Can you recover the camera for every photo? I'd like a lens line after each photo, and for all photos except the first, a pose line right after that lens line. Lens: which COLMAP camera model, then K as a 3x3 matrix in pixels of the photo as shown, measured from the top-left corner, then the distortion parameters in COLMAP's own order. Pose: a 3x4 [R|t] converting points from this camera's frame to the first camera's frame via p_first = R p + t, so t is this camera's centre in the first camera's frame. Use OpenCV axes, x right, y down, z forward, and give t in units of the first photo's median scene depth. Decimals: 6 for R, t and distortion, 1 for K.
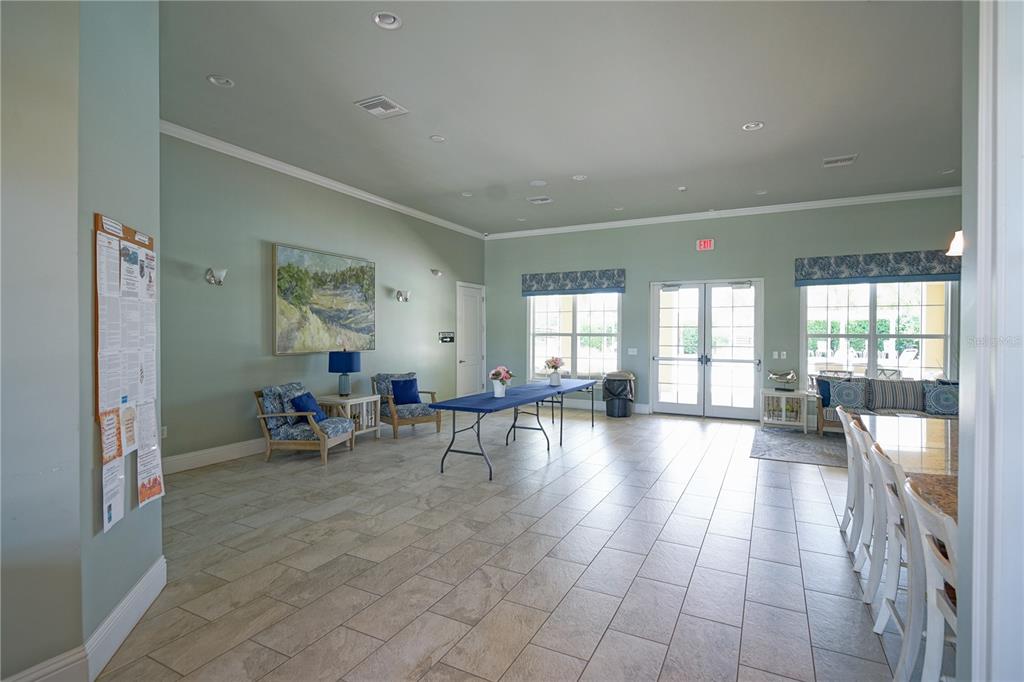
lens RADIAL K [[452.3, 0, 543.7], [0, 452.3, 342.8], [0, 0, 1]] dist [-0.000562, -0.000192]
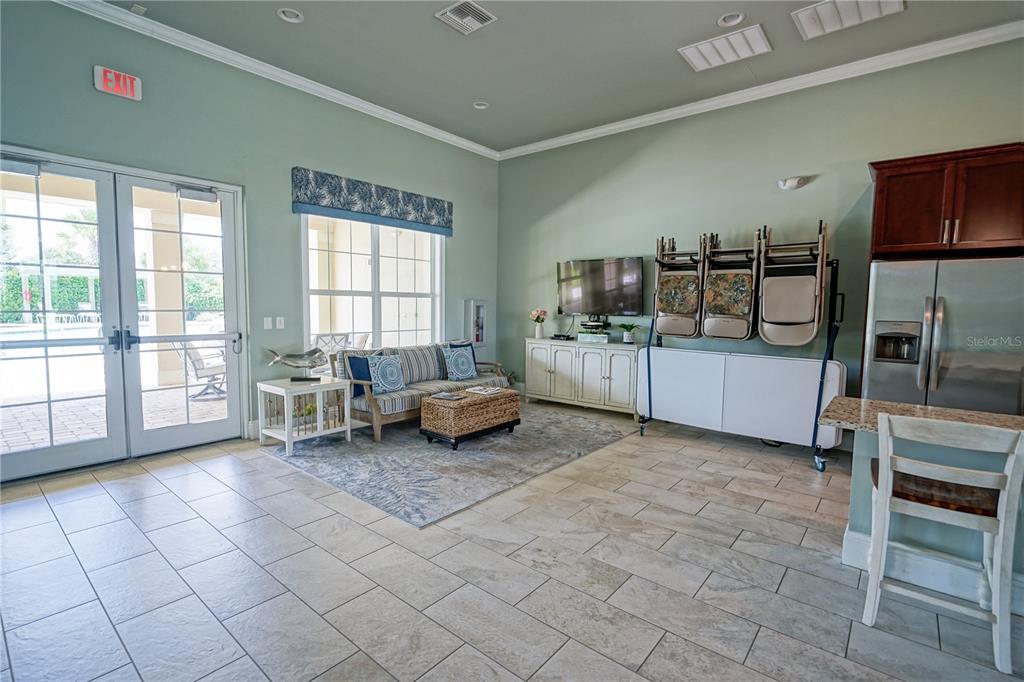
lens RADIAL K [[474.2, 0, 512.0], [0, 474.2, 341.0], [0, 0, 1]] dist [-0.001689, -0.003671]
pose [[0.267806, -0.077276, 0.960369, -0.007189], [0.006054, 0.996894, 0.078527, 0.003121], [-0.963454, -0.015216, 0.267442, 0.534358]]
